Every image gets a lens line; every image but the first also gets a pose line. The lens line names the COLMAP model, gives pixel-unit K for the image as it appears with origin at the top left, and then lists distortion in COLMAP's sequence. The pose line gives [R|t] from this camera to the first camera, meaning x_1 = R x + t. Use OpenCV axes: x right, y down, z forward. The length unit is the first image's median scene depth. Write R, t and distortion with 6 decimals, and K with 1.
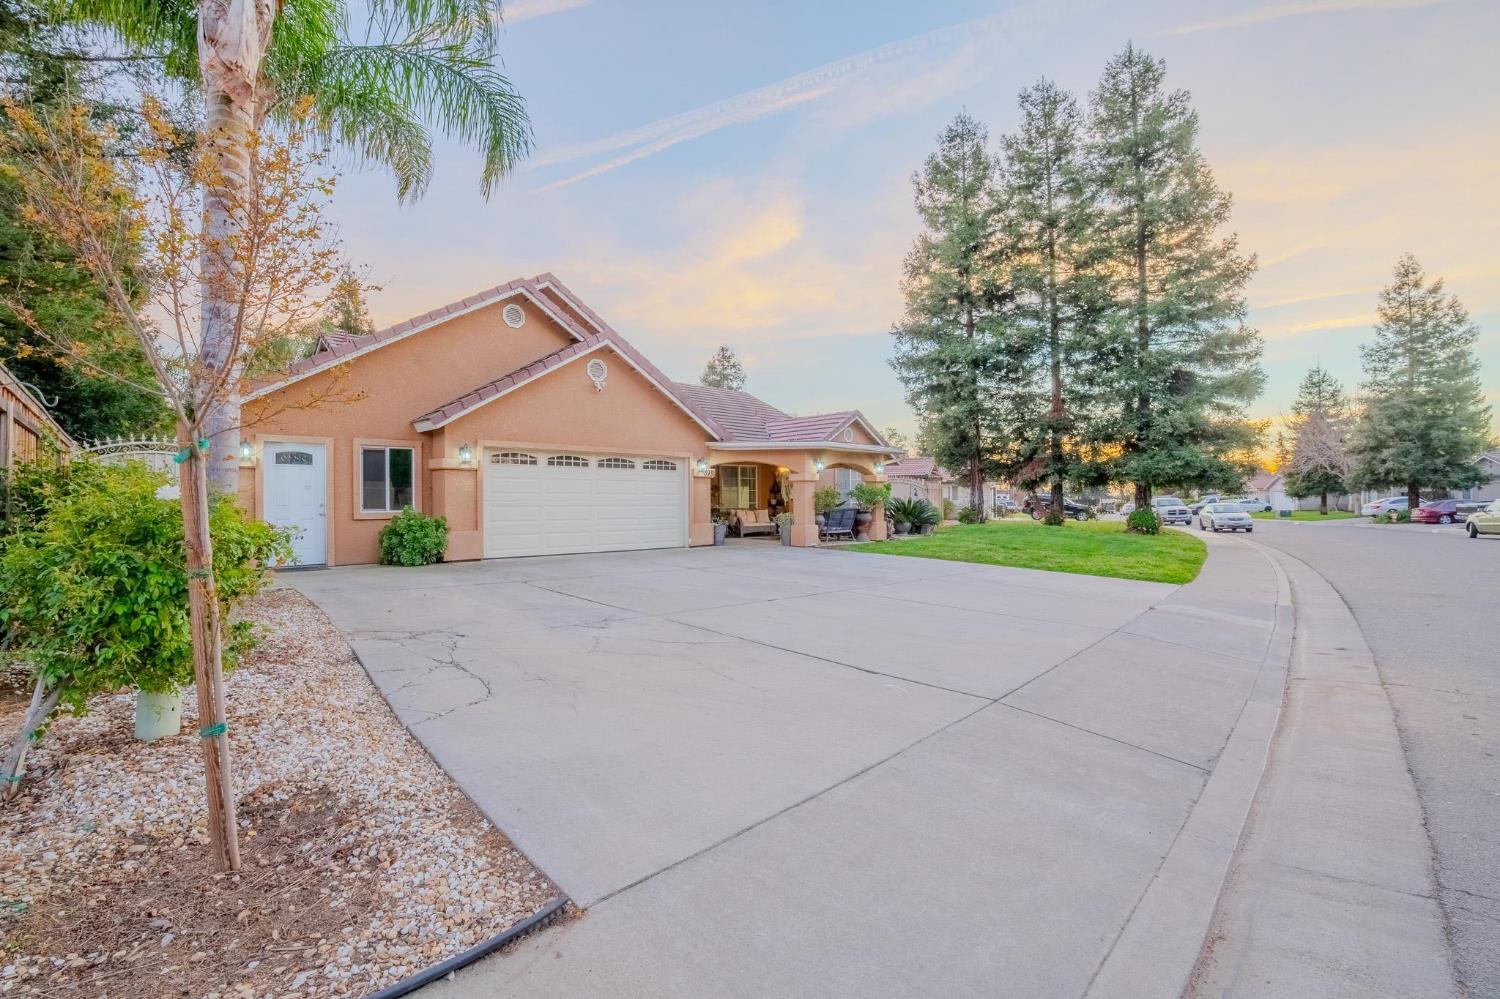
lens RADIAL K [[668.8, 0, 750.0], [0, 668.8, 499.5], [0, 0, 1]] dist [0.001429, 0.000041]
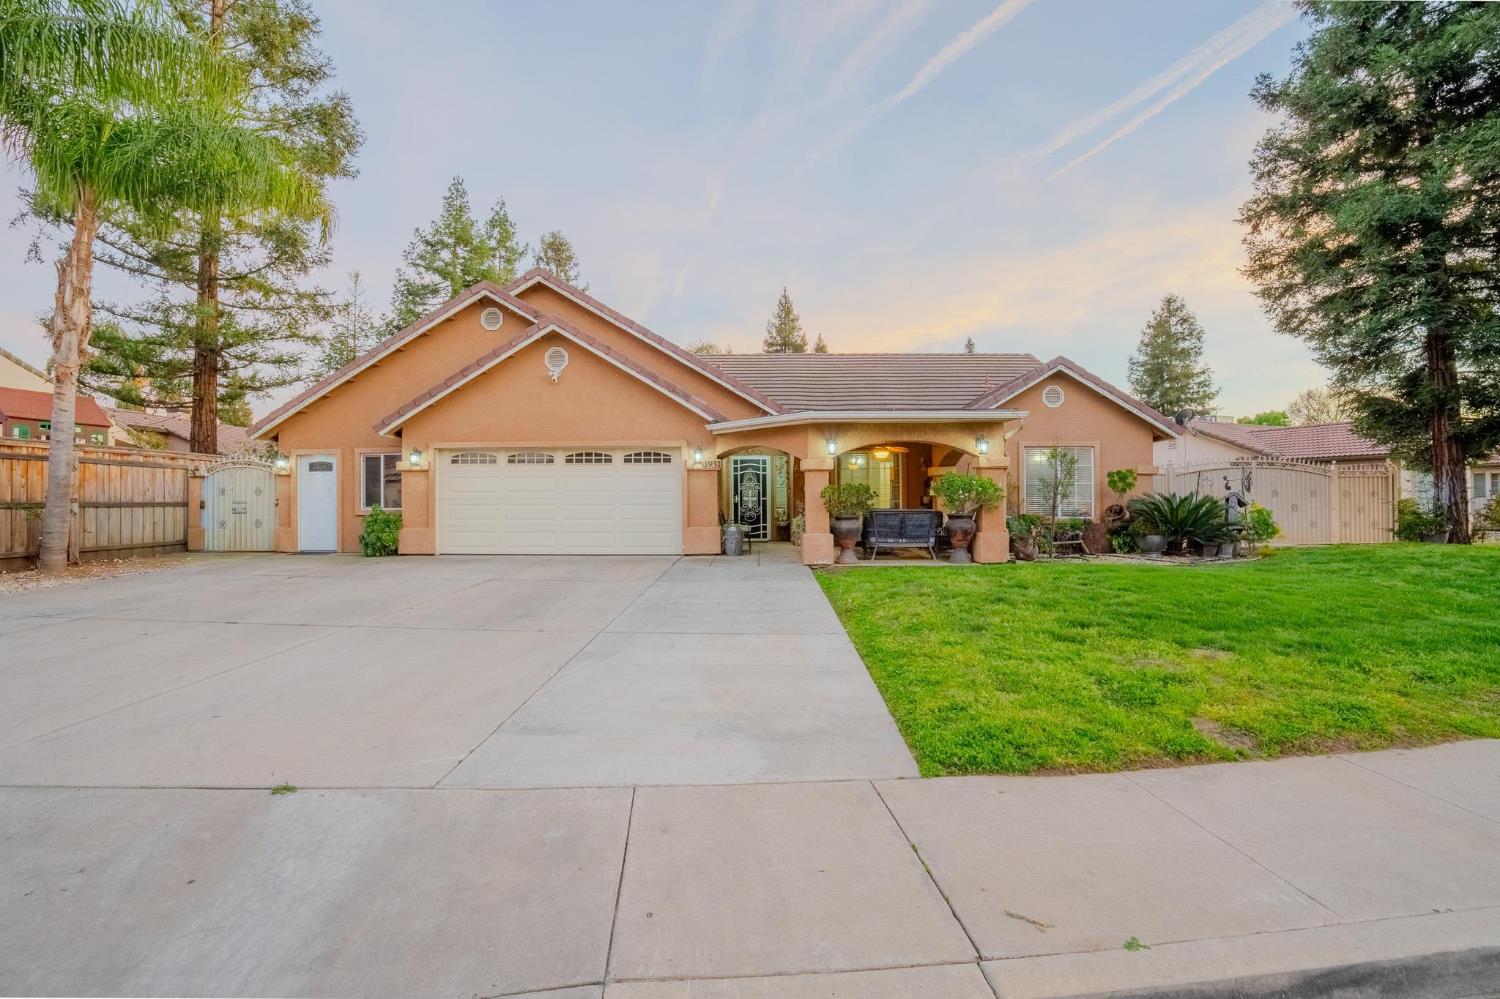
lens RADIAL K [[651.8, 0, 750.0], [0, 651.8, 499.5], [0, 0, 1]] dist [-0.024330, -0.000277]
pose [[0.705152, -0.001109, -0.709056, 0.549400], [0.003385, 0.999993, 0.001803, 0.001221], [0.709049, -0.003672, 0.705150, 0.506602]]
